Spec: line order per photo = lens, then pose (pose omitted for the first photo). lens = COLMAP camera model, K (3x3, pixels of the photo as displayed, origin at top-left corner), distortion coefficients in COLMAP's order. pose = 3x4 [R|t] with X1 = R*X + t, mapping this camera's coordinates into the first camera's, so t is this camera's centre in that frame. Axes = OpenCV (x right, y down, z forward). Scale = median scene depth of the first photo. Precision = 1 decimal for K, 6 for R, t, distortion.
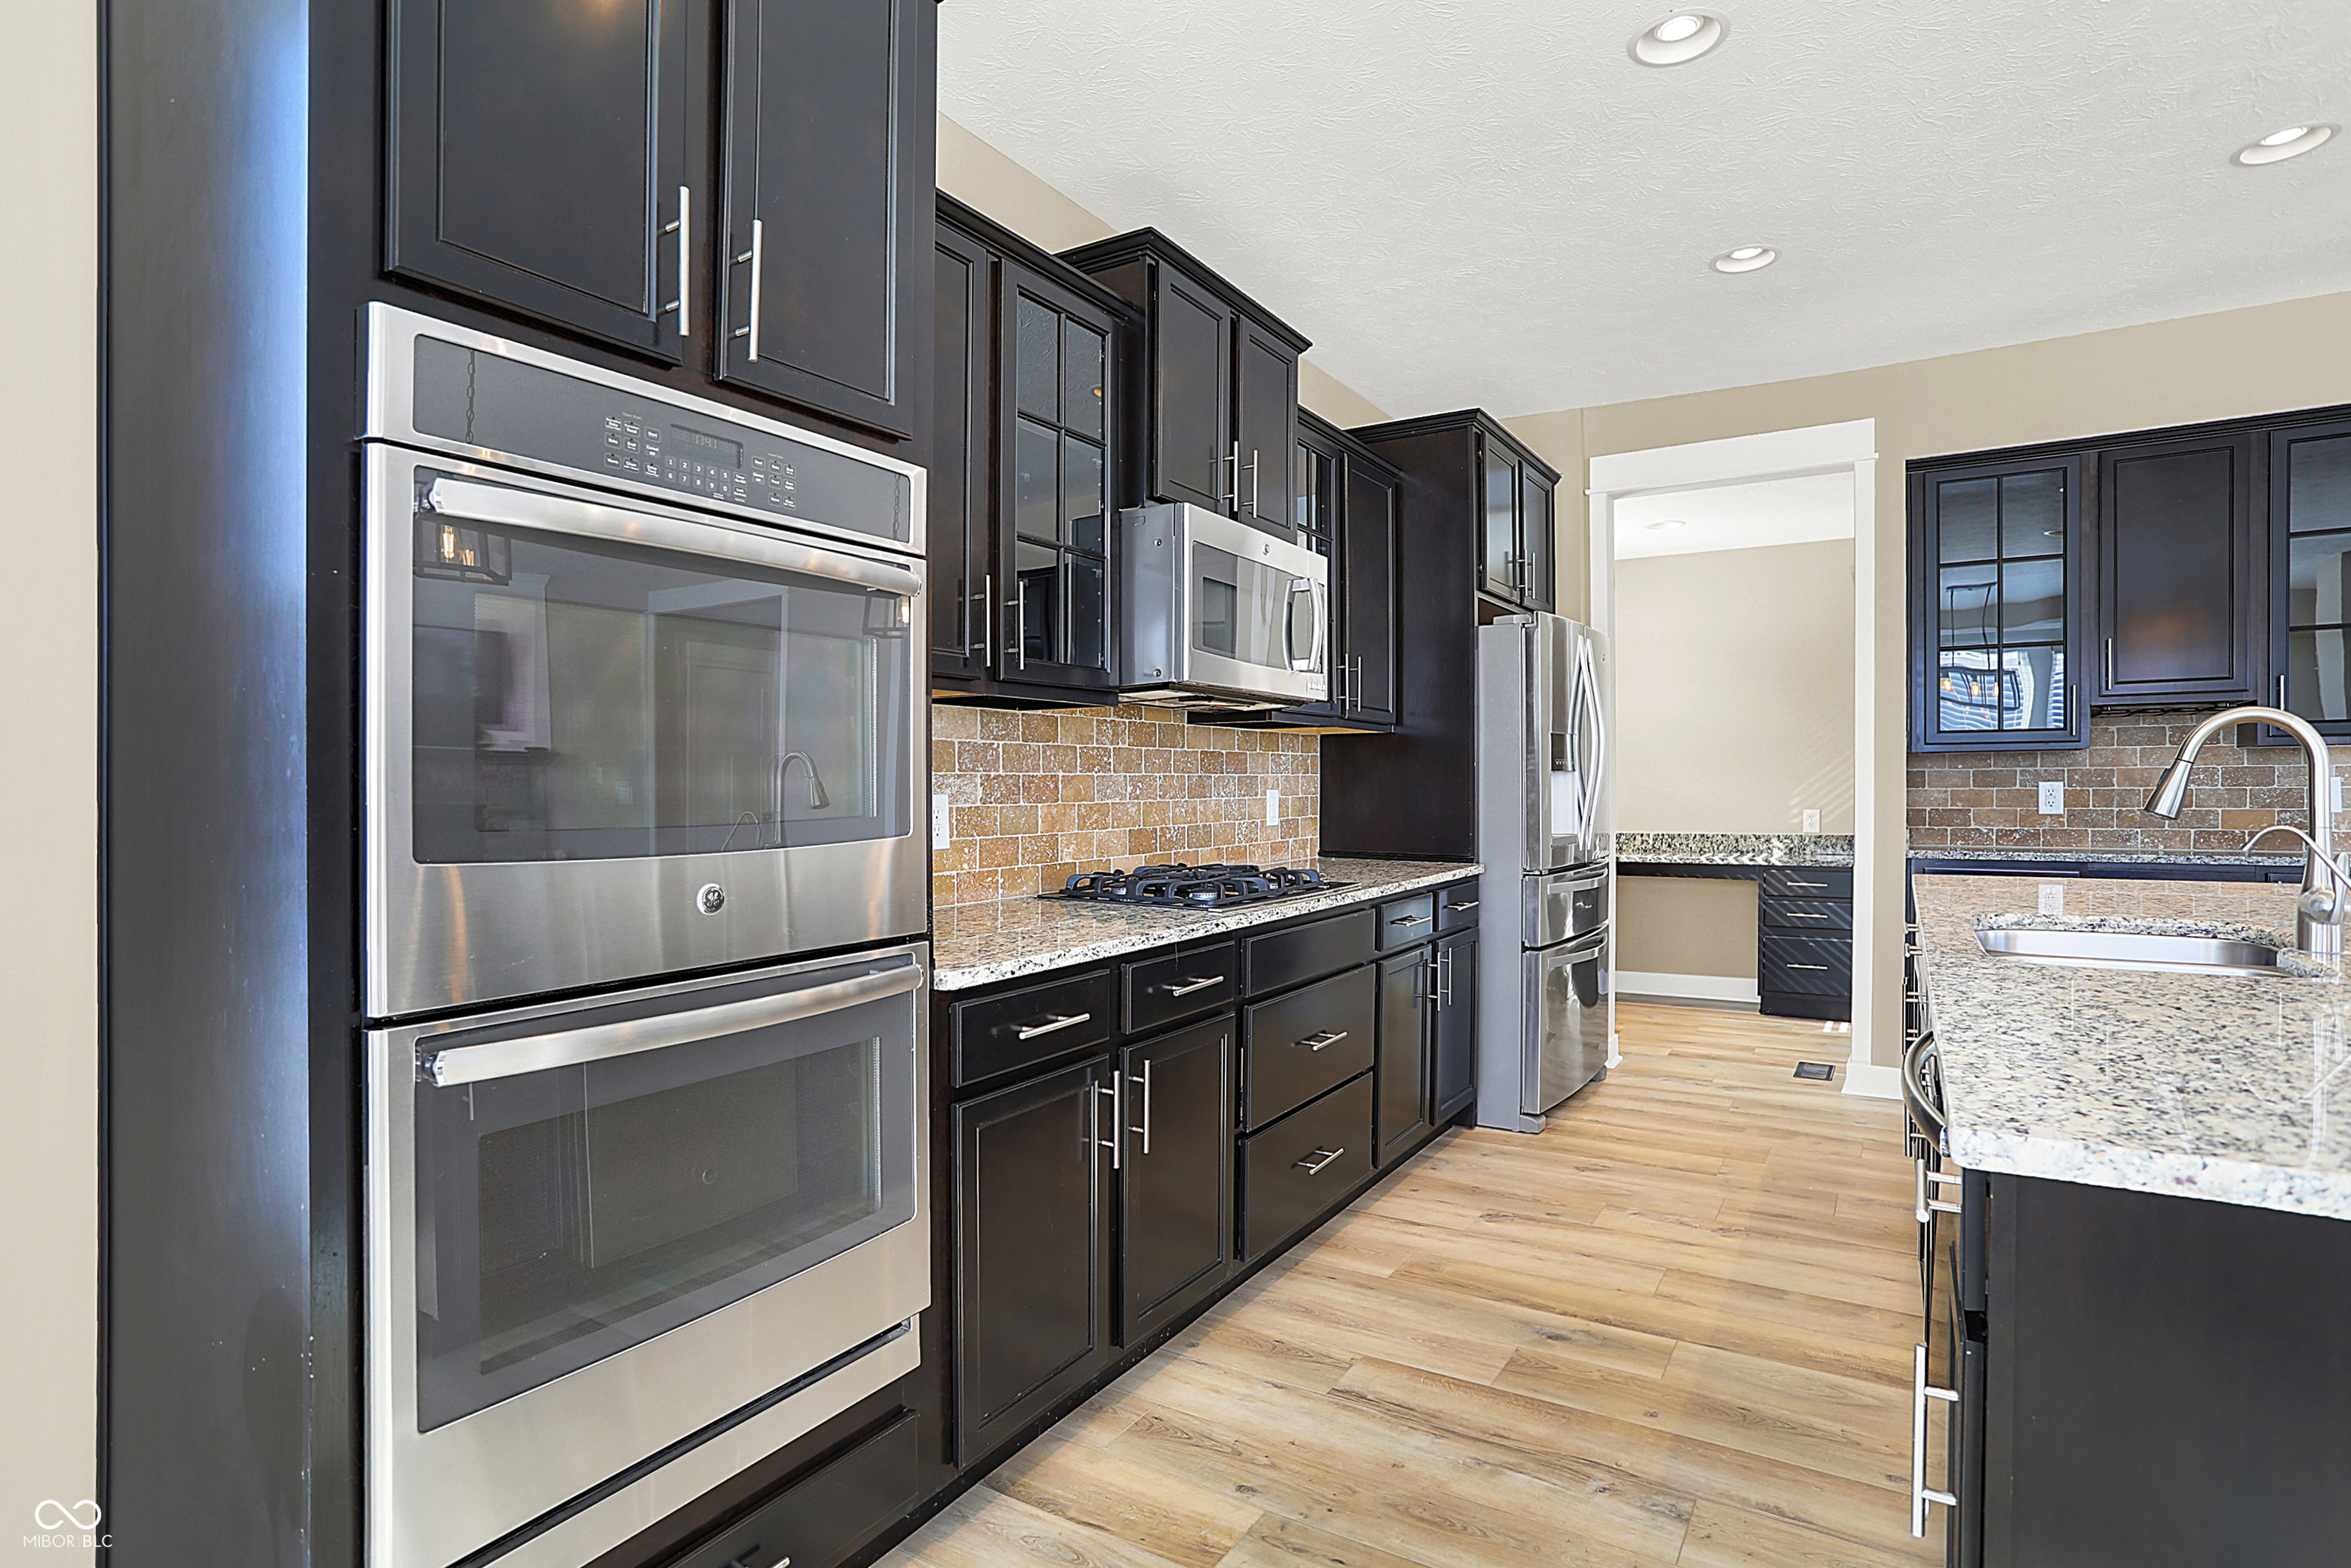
lens RADIAL K [[1208.1, 0, 1179.6], [0, 1208.1, 783.2], [0, 0, 1]] dist [0.001147, 0.019052]
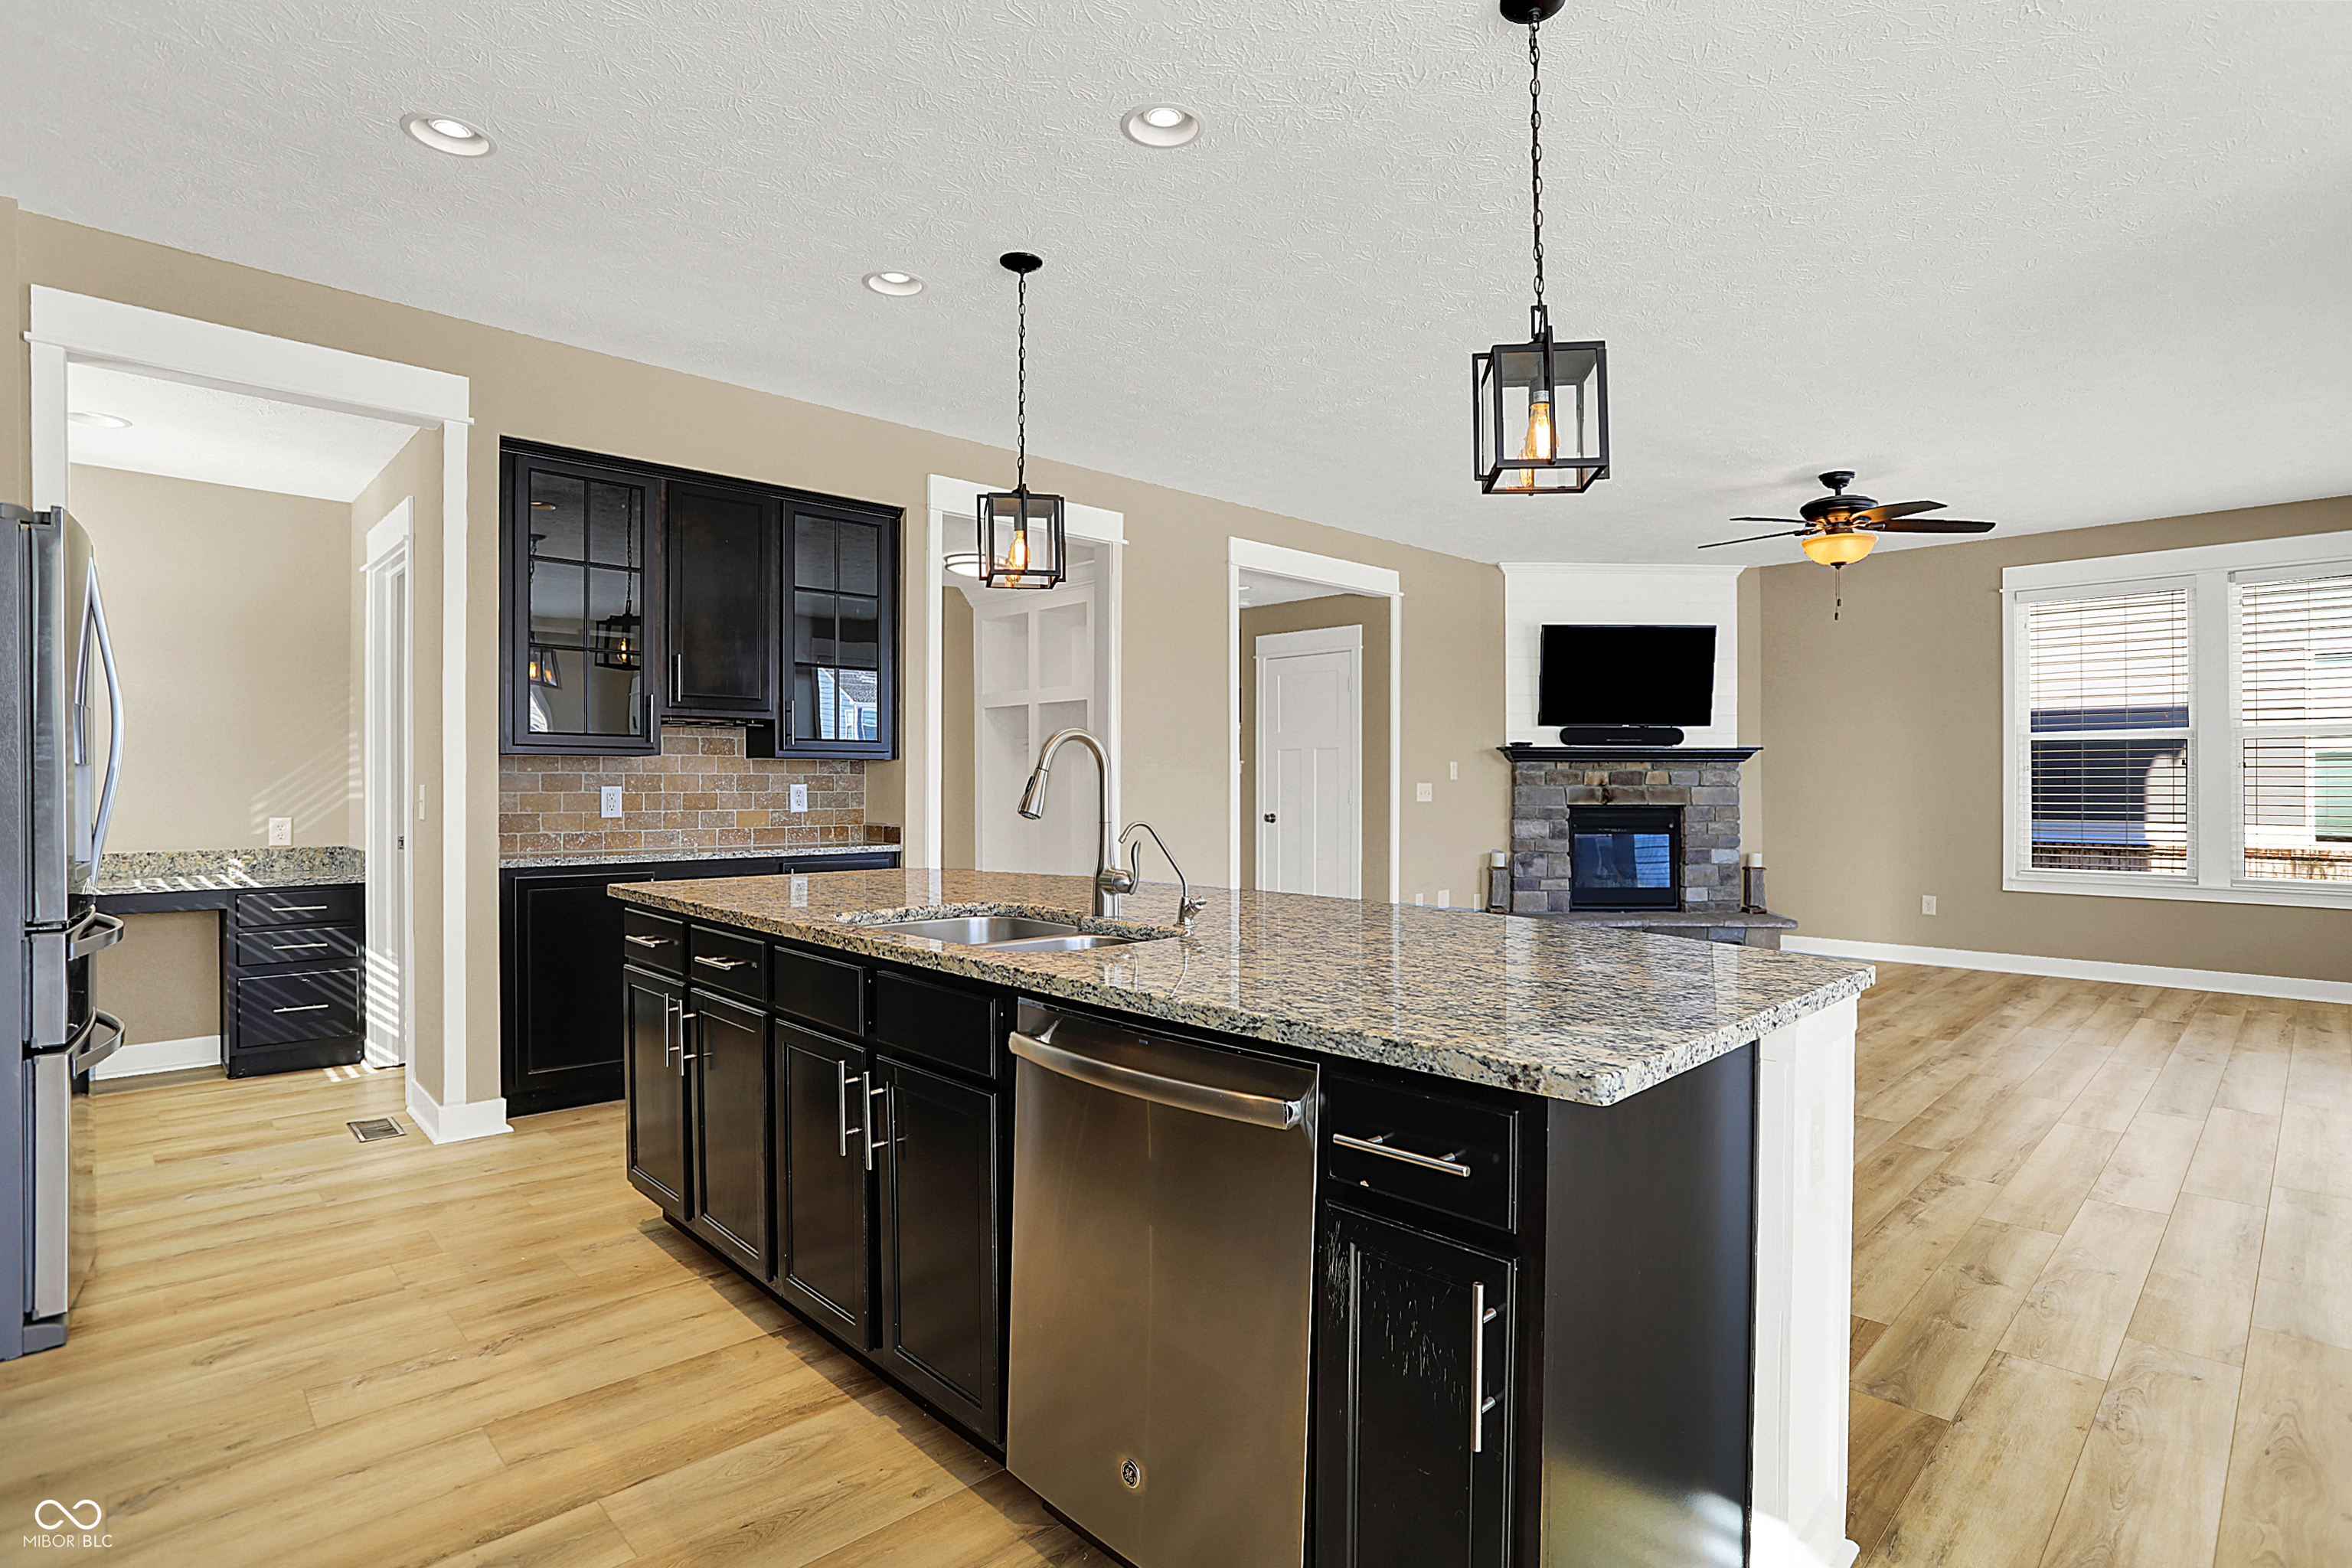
lens RADIAL K [[1193.0, 0, 1220.1], [0, 1193.0, 793.2], [0, 0, 1]] dist [-0.000810, 0.000451]
pose [[0.265936, 0.000353, 0.963991, -0.154255], [-0.006205, 0.999980, 0.001346, 0.000190], [-0.963971, -0.006340, 0.265933, 0.284807]]
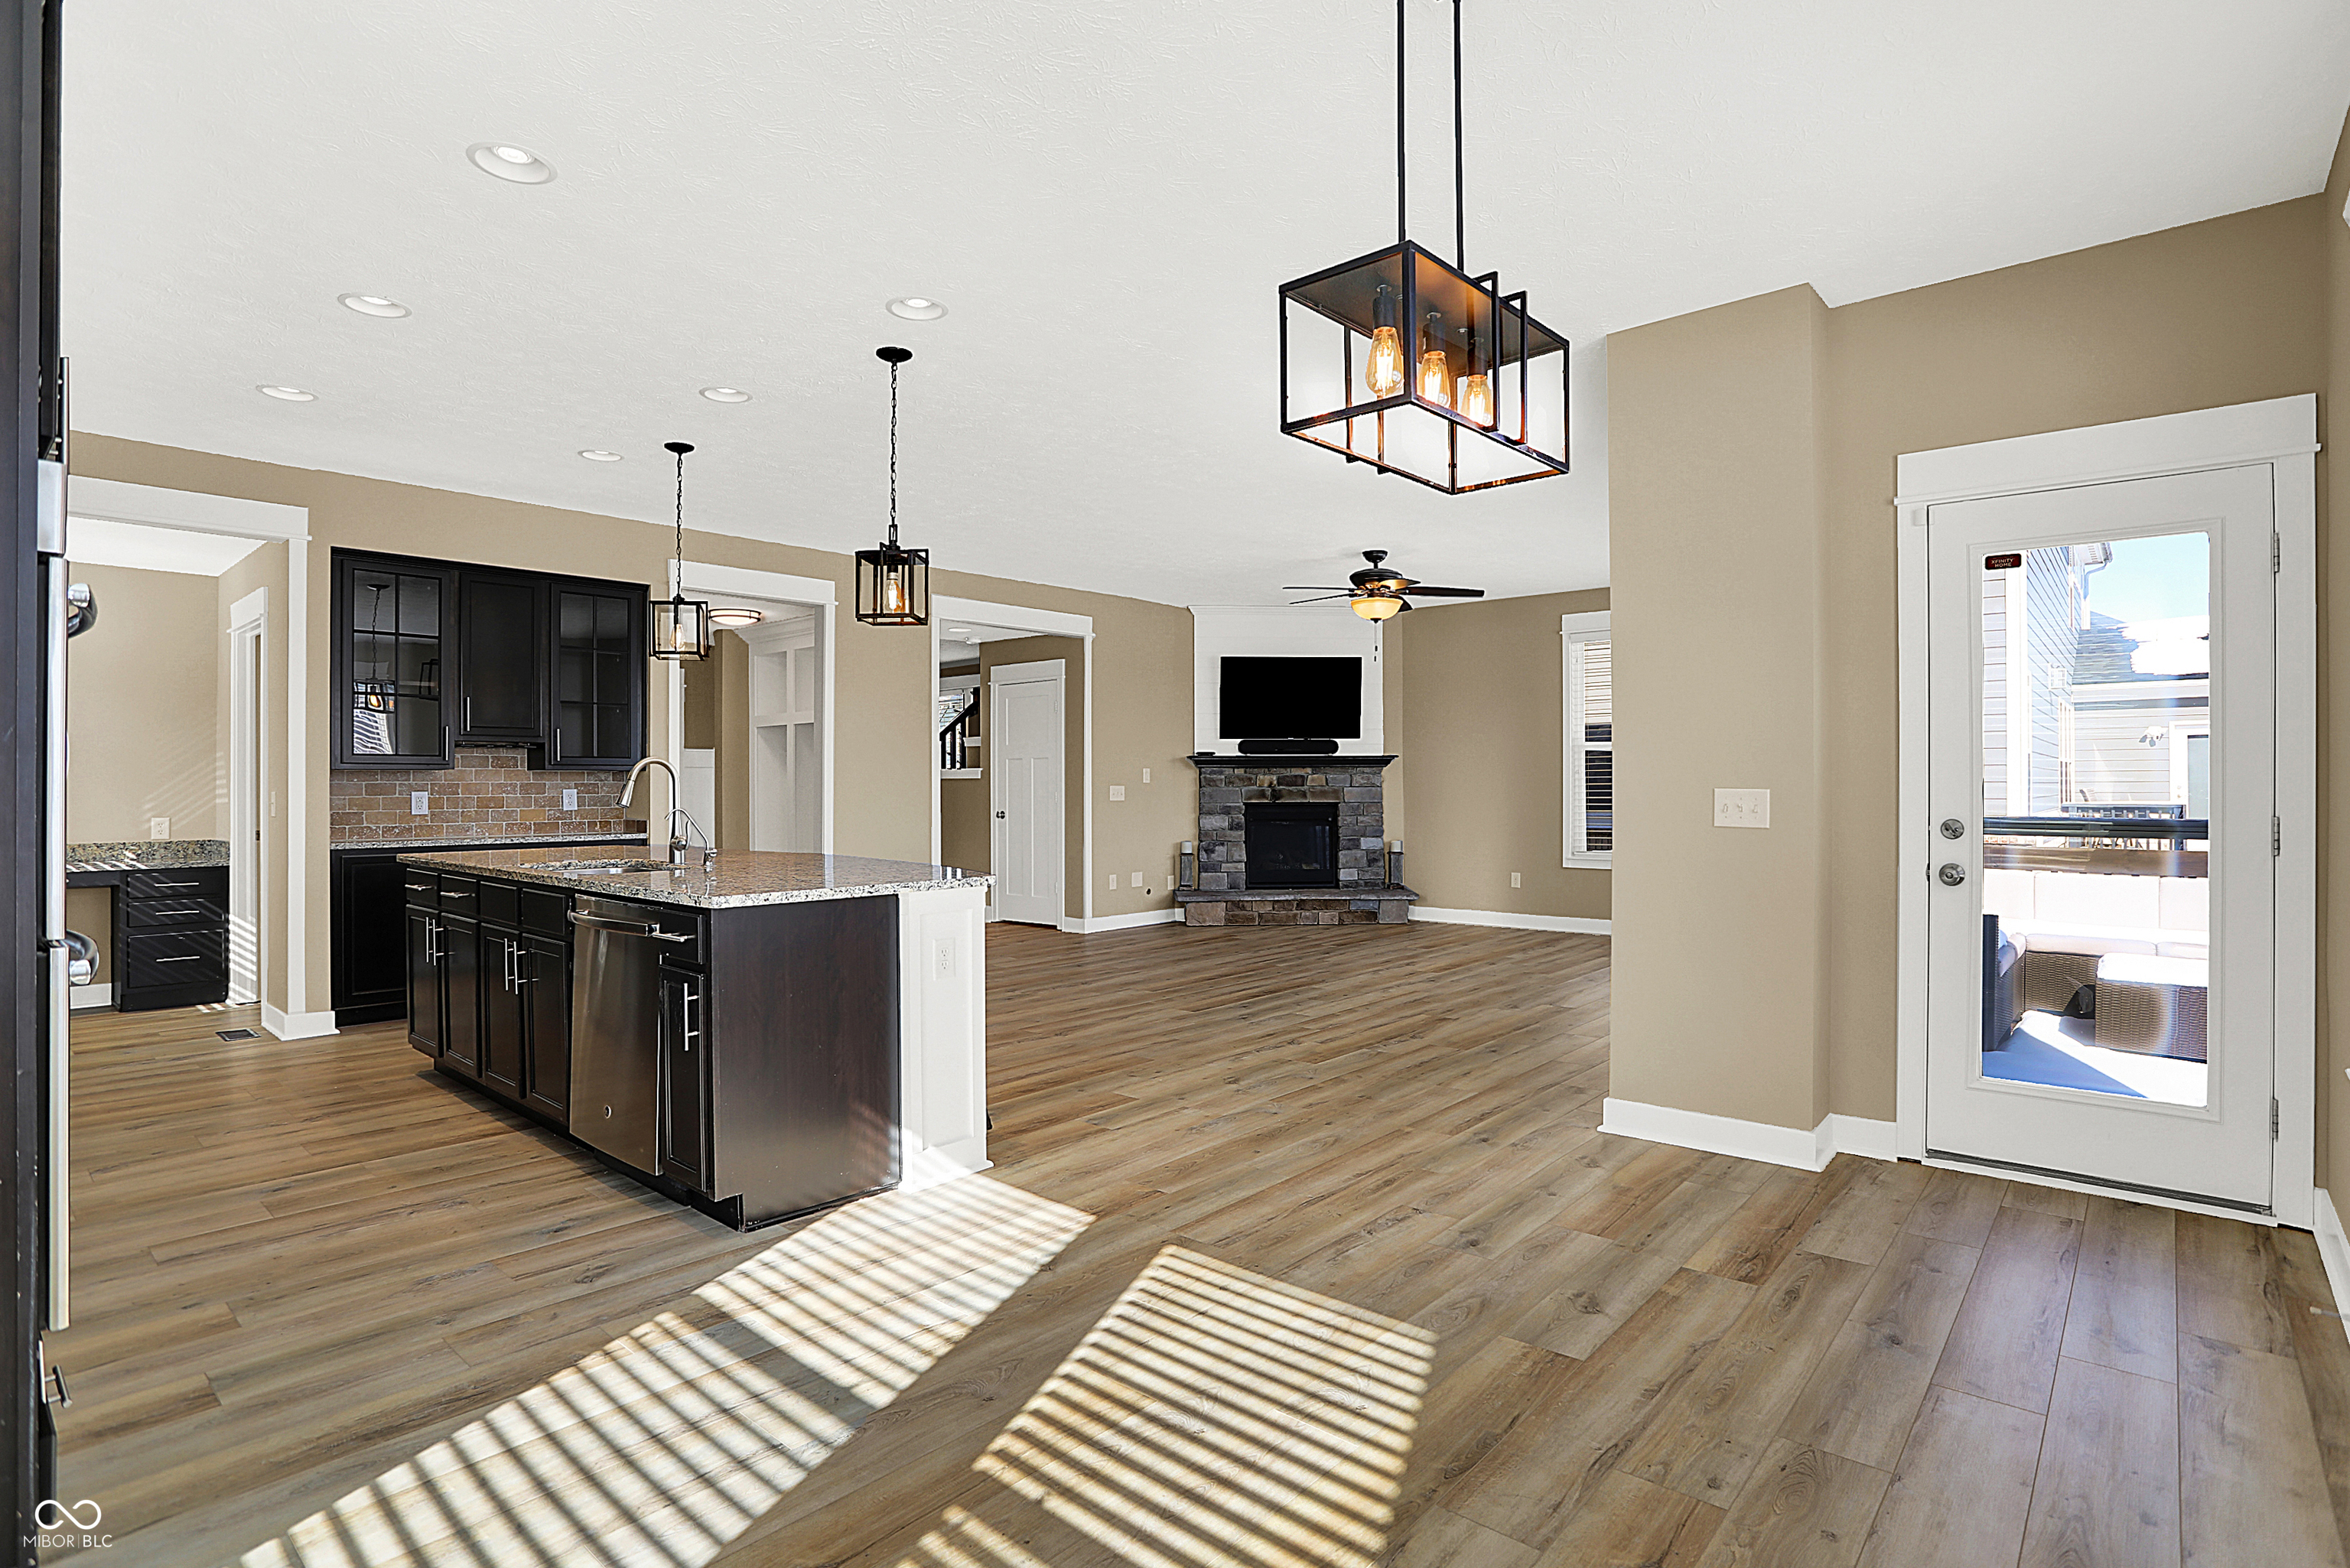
lens RADIAL K [[1207.5, 0, 1179.1], [0, 1207.5, 783.2], [0, 0, 1]] dist [0.001147, 0.019052]
pose [[0.223257, 0.009680, 0.974712, -0.574310], [0.000253, 0.999950, -0.009989, 0.004107], [-0.974760, 0.002477, 0.223243, -0.222263]]
